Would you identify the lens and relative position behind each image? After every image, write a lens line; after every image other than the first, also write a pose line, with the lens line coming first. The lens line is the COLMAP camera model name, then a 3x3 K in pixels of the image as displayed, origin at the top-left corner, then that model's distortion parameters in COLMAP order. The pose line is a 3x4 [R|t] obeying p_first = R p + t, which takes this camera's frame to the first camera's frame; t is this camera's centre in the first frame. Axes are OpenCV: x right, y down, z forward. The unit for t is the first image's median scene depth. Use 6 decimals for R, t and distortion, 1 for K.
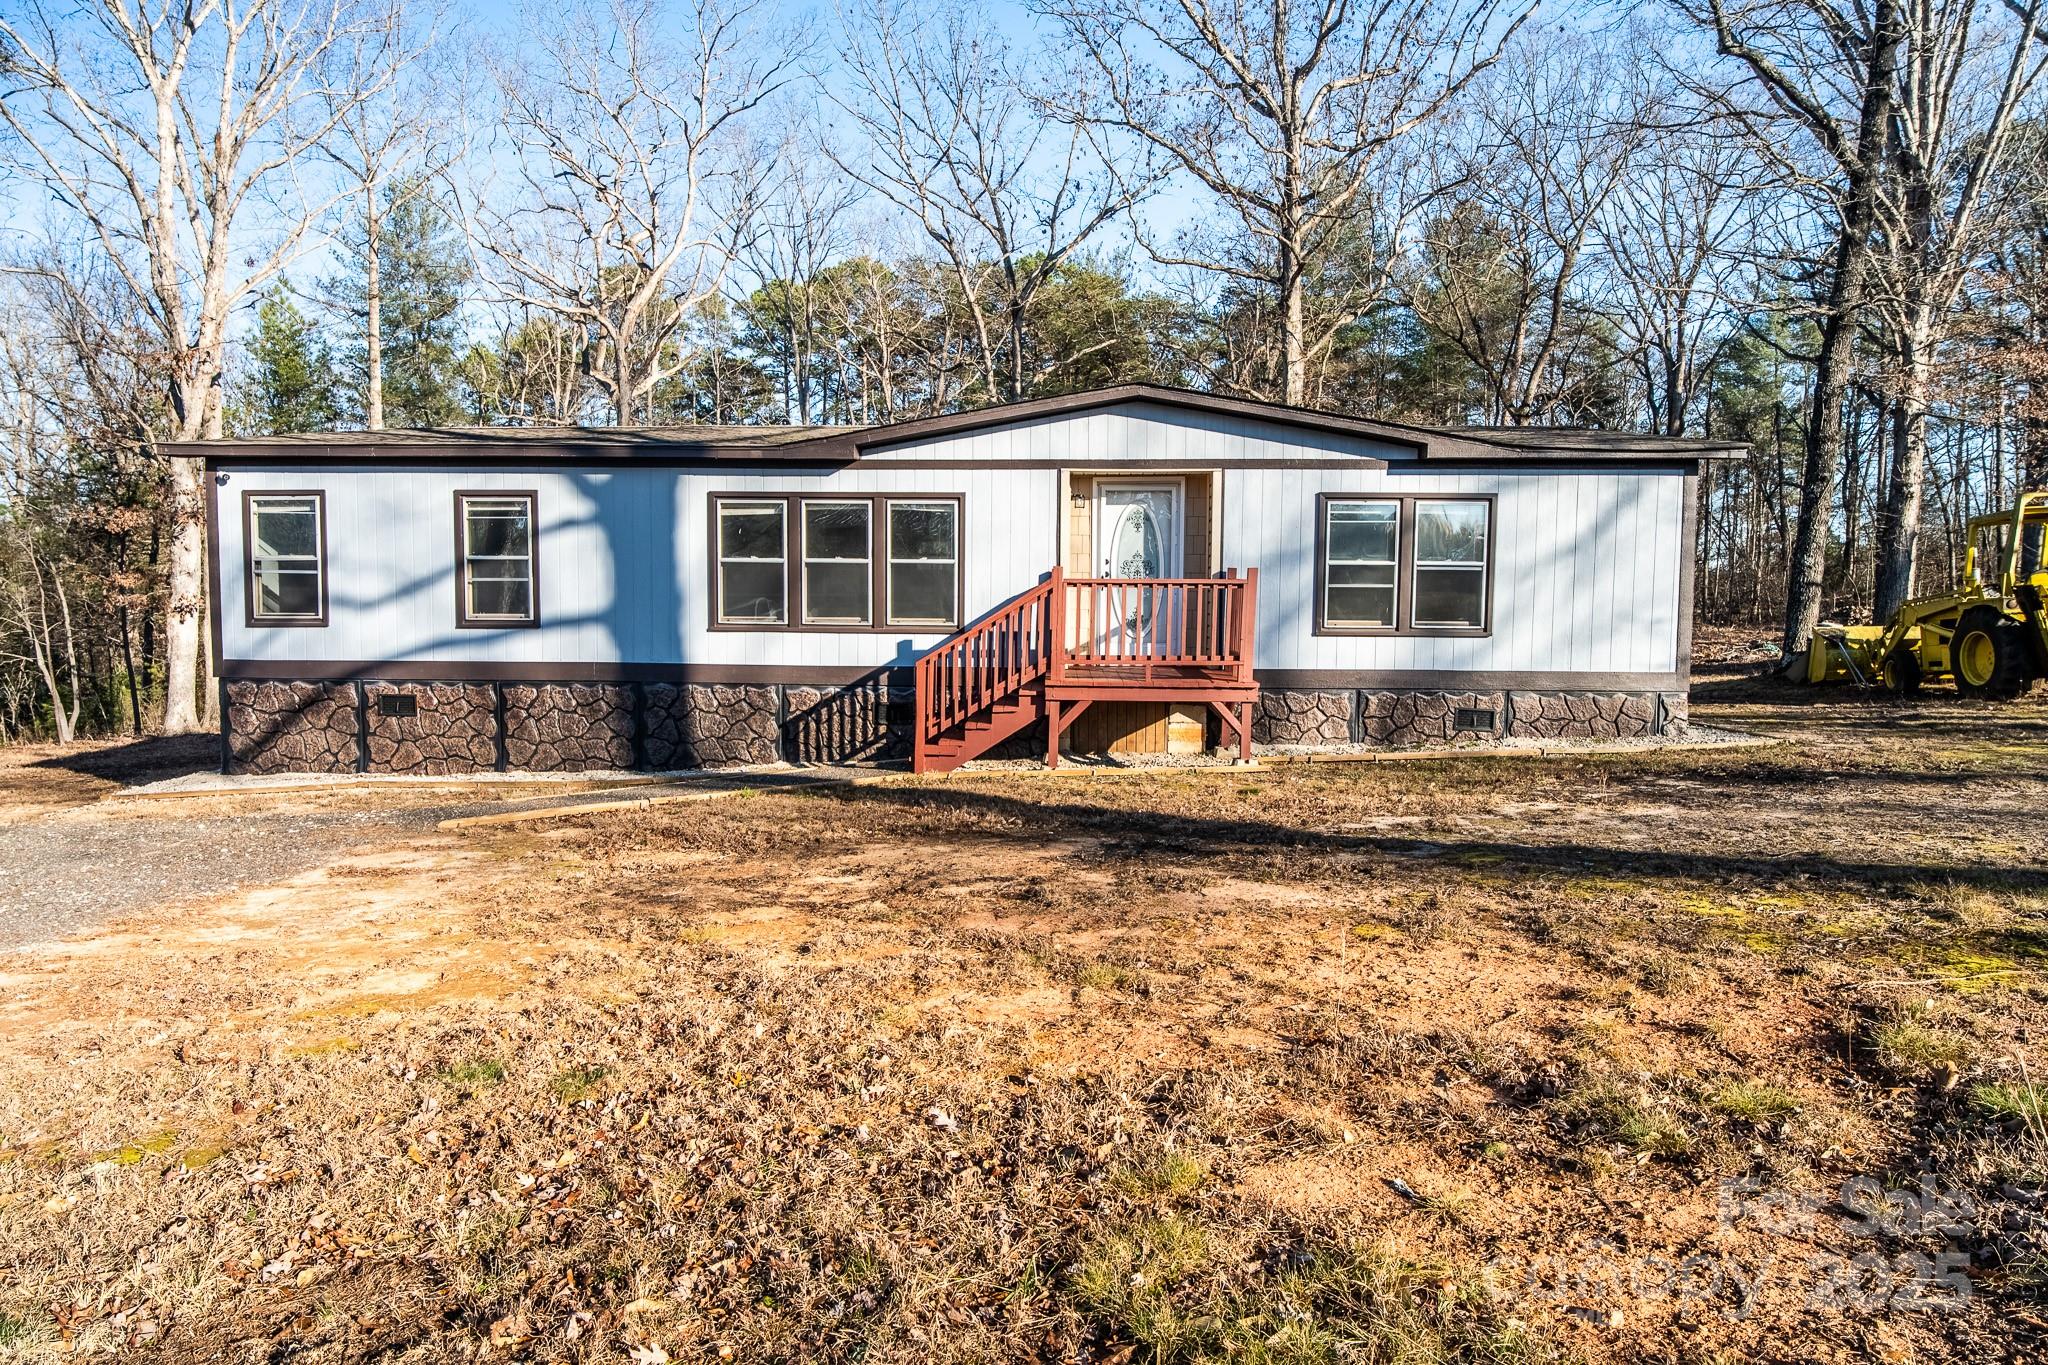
lens RADIAL K [[1211.2, 0, 1028.7], [0, 1211.2, 696.7], [0, 0, 1]] dist [0.003031, 0.001082]
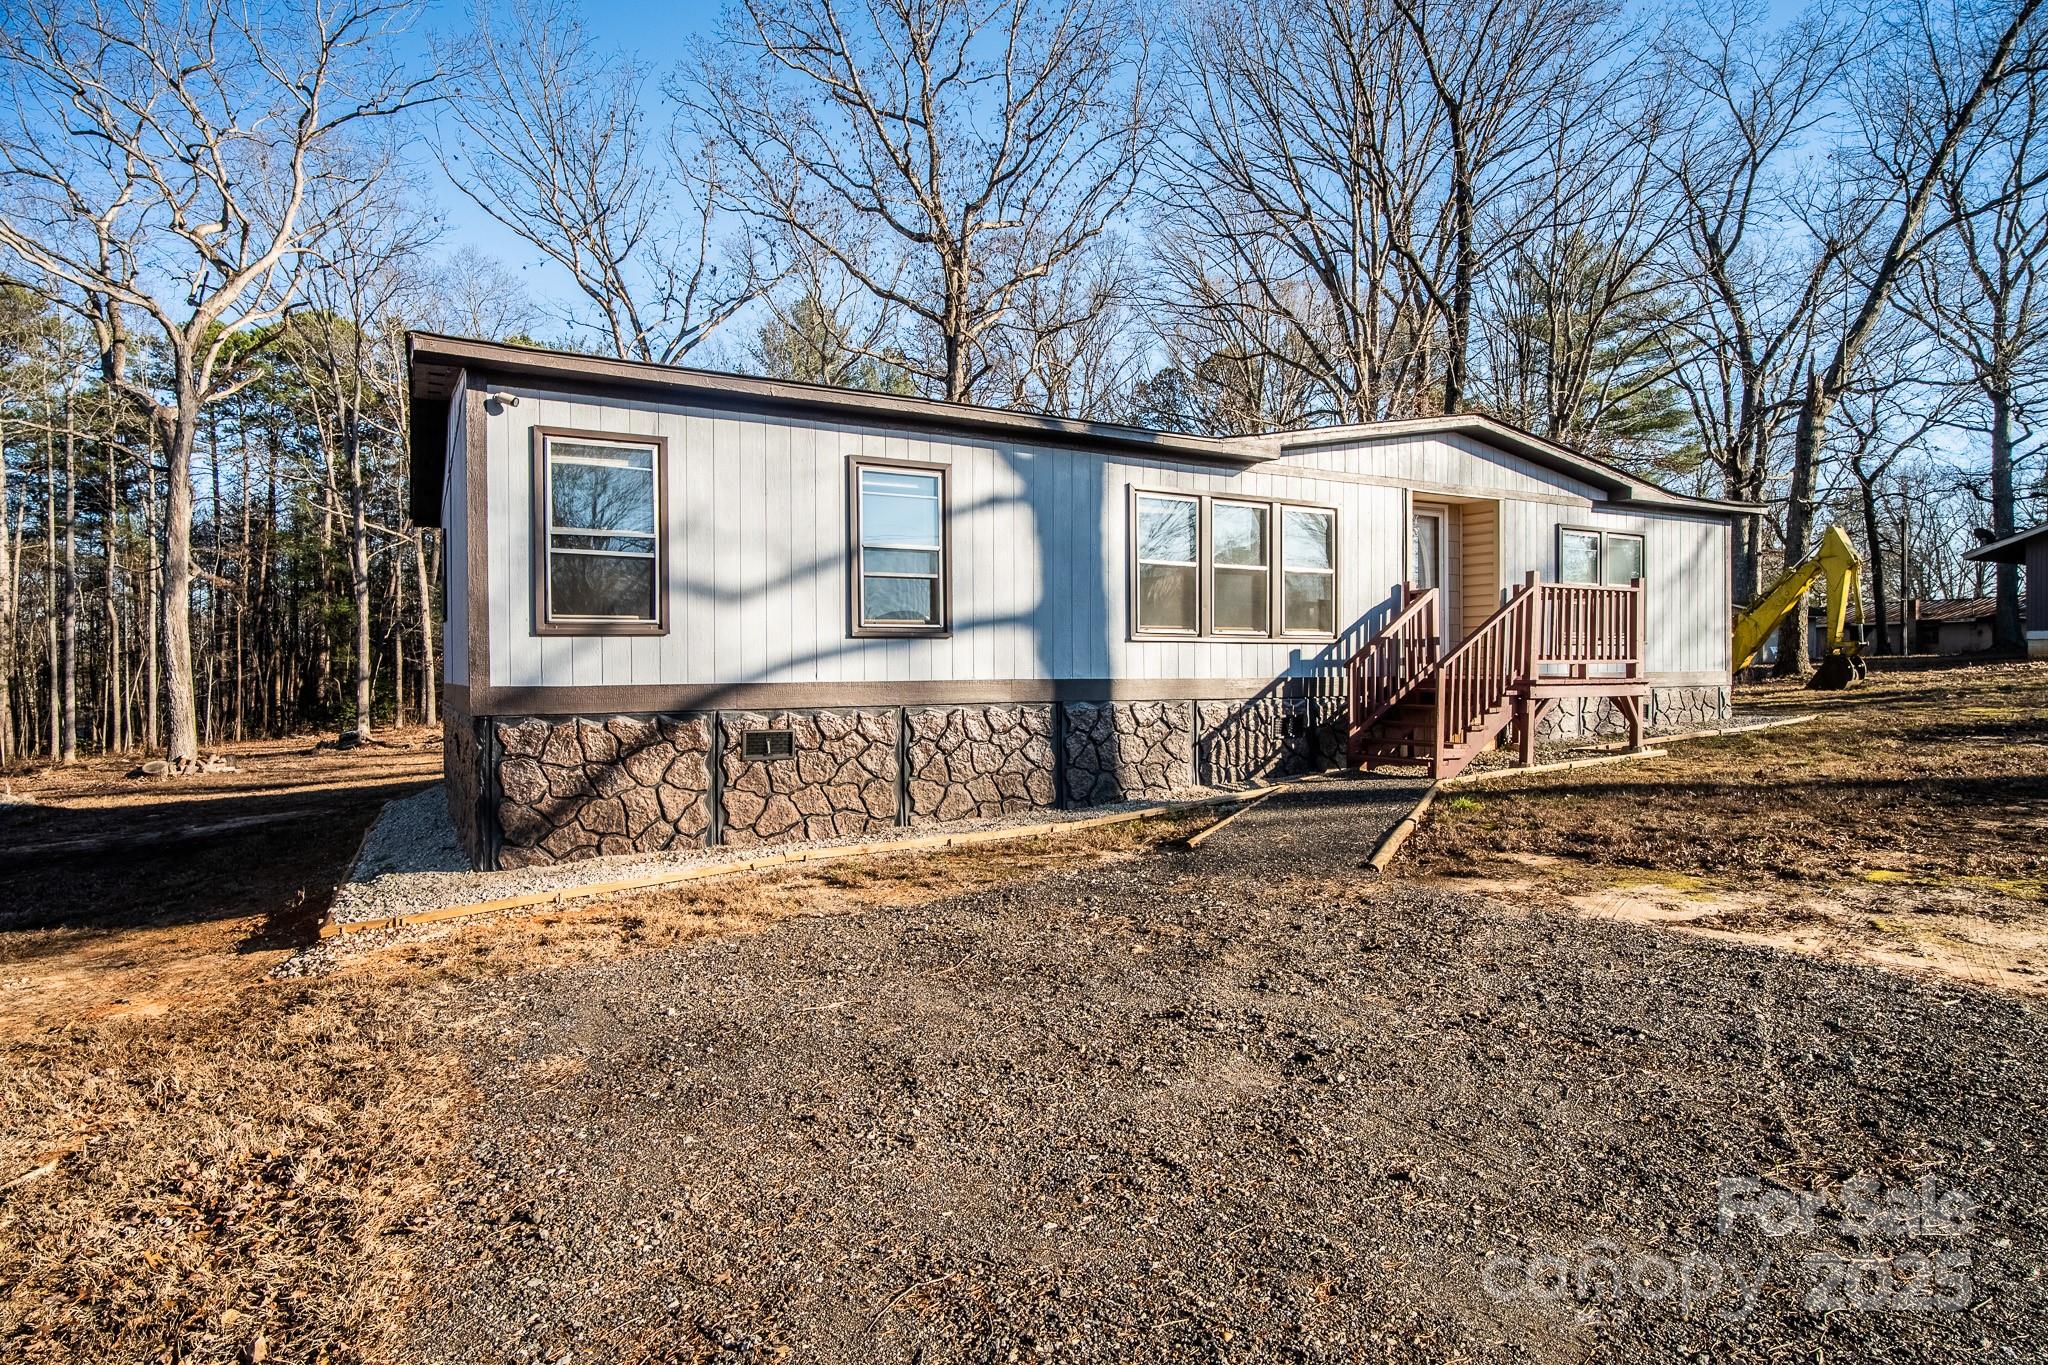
lens RADIAL K [[1019.8, 0, 1015.9], [0, 1019.8, 666.5], [0, 0, 1]] dist [0.017196, 0.001372]
pose [[0.863170, -0.012184, 0.504767, -0.708018], [0.051816, 0.996568, -0.064553, 0.007775], [-0.502248, 0.081876, 0.860839, 0.410189]]
